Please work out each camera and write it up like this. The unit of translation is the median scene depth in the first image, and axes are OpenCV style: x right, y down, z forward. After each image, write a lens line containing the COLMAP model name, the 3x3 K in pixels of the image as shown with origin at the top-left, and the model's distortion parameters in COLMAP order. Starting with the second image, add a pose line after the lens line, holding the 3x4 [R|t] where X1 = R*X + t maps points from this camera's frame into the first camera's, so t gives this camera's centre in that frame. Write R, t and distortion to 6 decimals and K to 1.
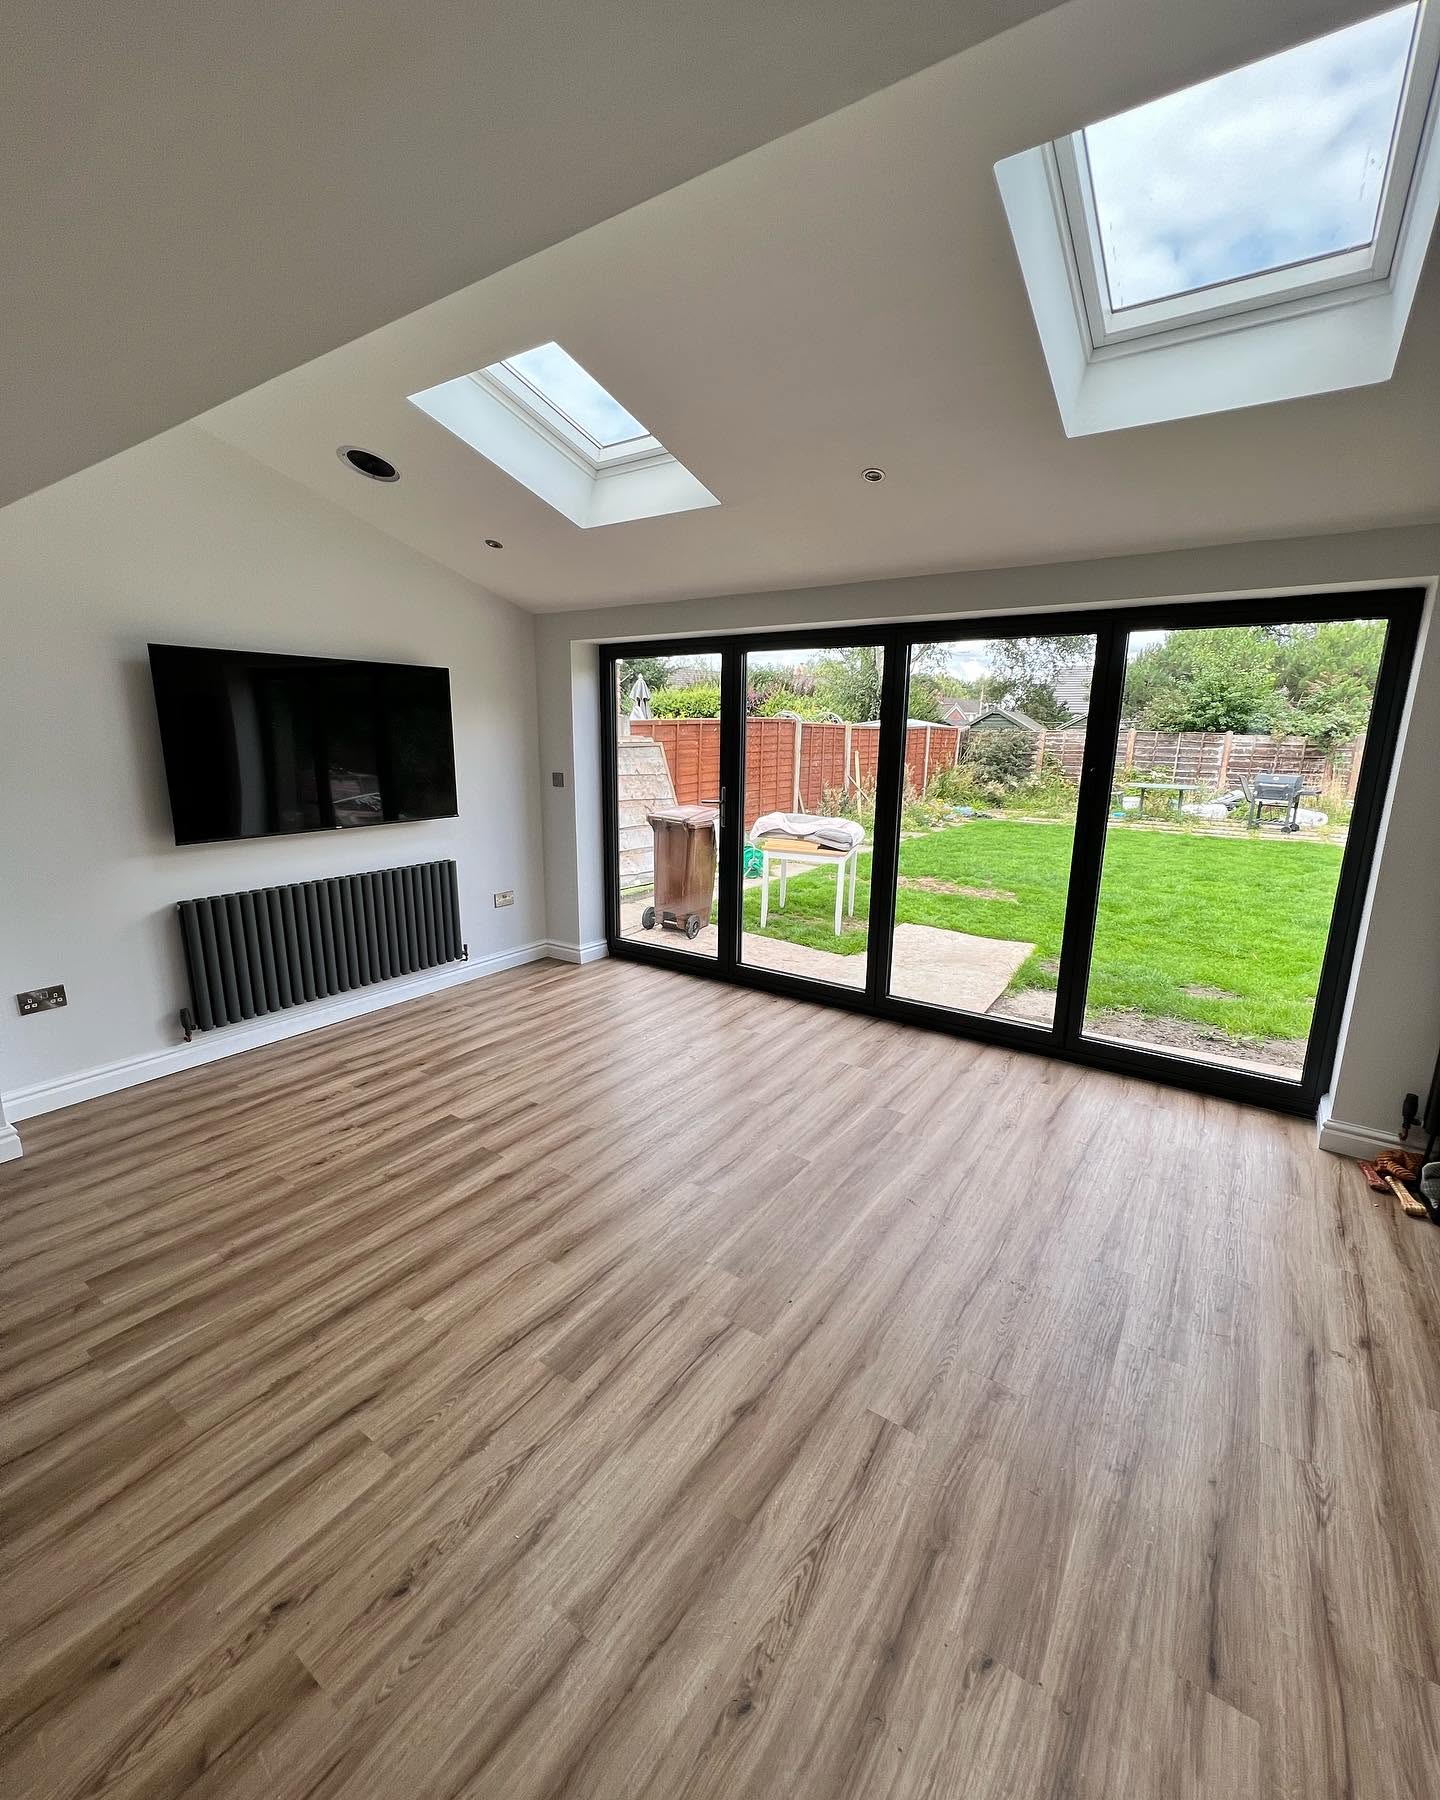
lens RADIAL K [[771.7, 0, 715.7], [0, 771.7, 901.1], [0, 0, 1]] dist [0.001410, -0.000040]
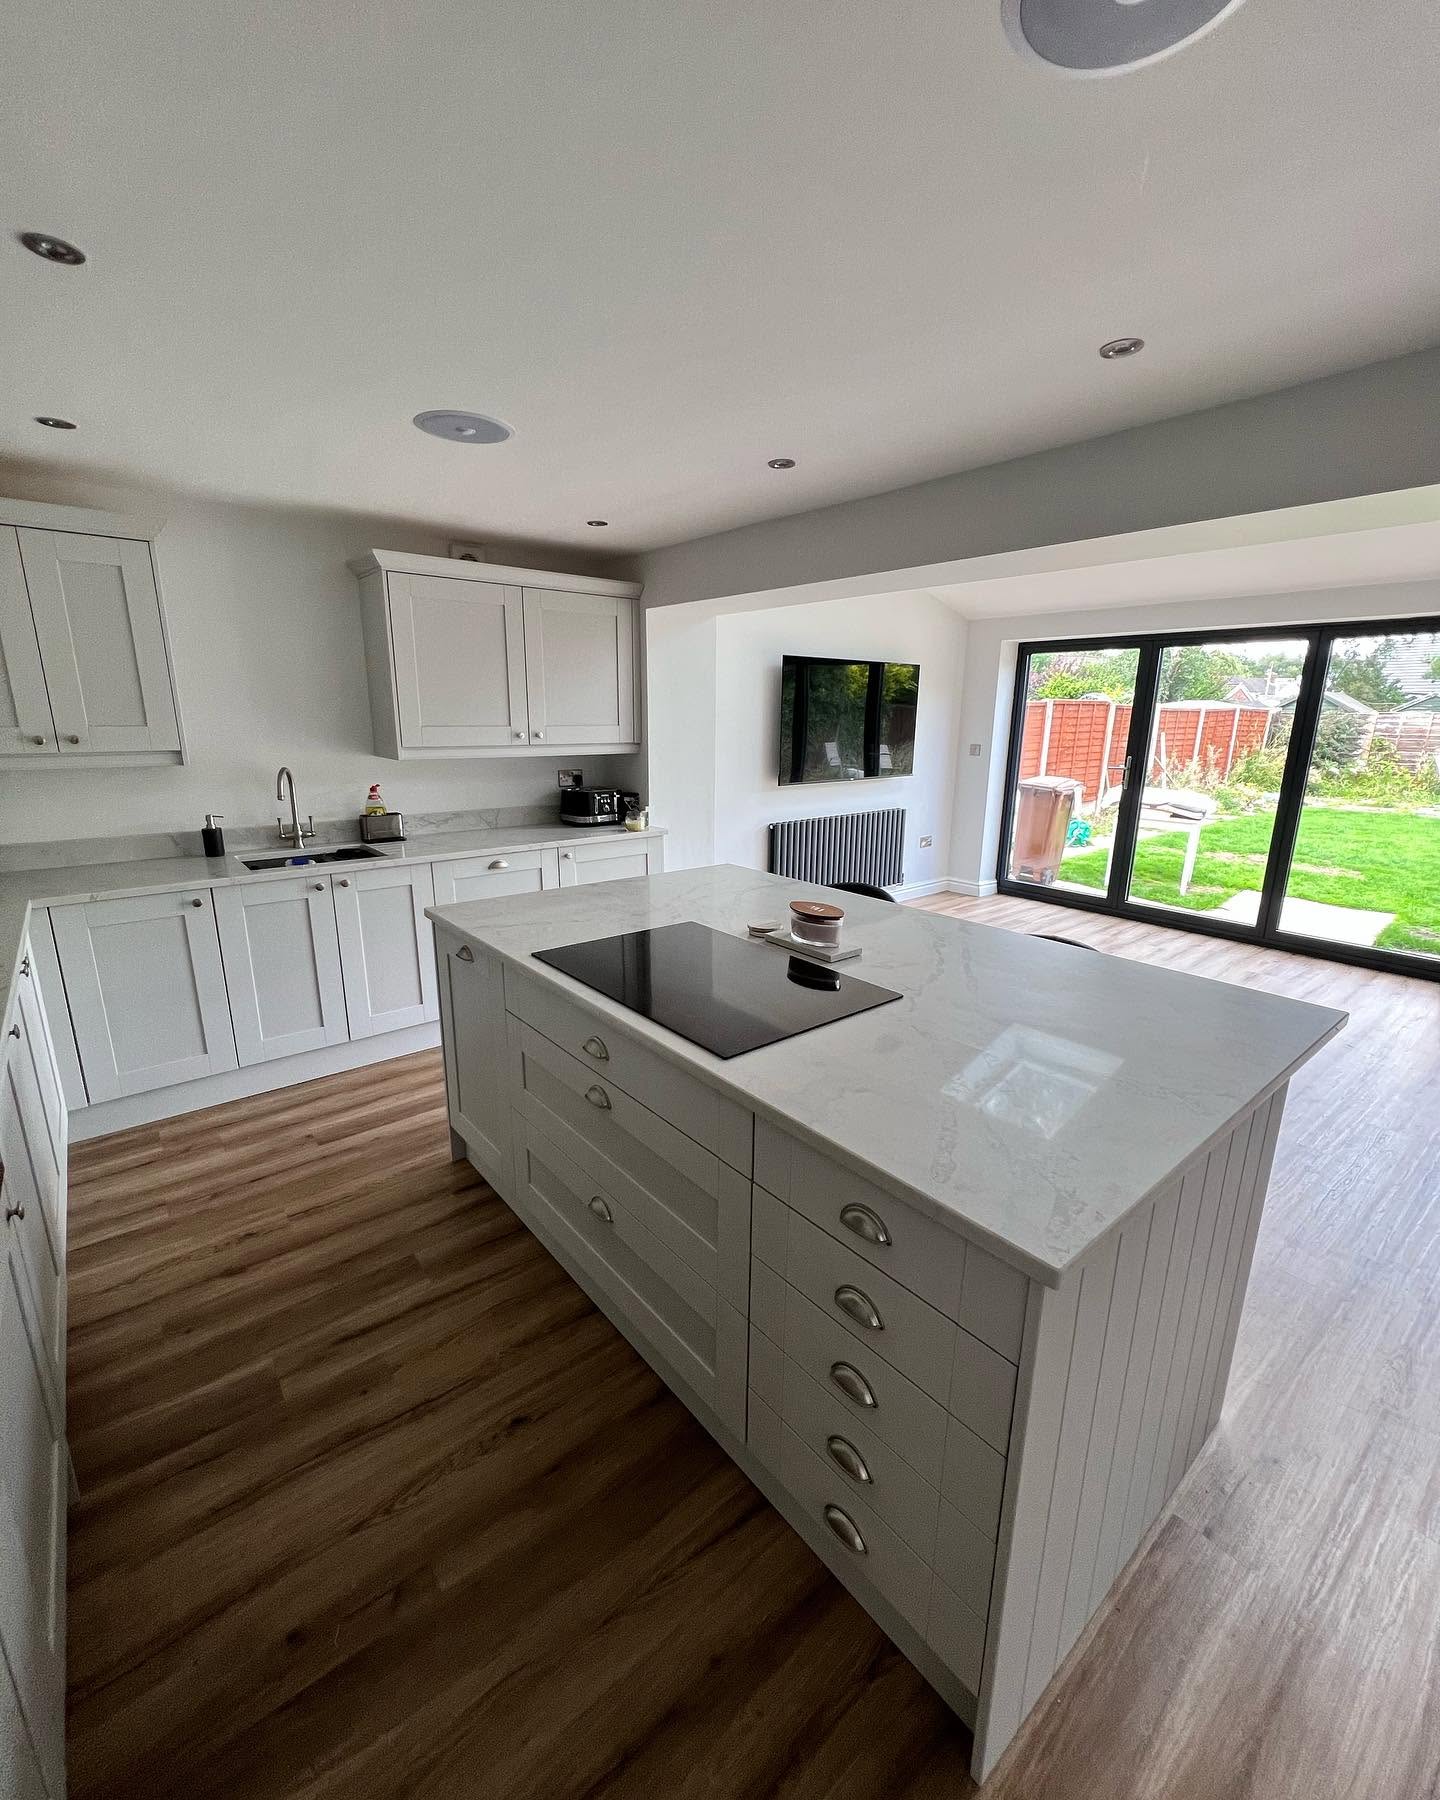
lens RADIAL K [[771.7, 0, 723.0], [0, 771.7, 901.5], [0, 0, 1]] dist [0.001410, -0.000040]
pose [[0.963490, 0.063152, -0.260191, -0.192478], [-0.057510, 0.997916, 0.029248, 0.058495], [0.261496, -0.013216, 0.965114, -0.253179]]
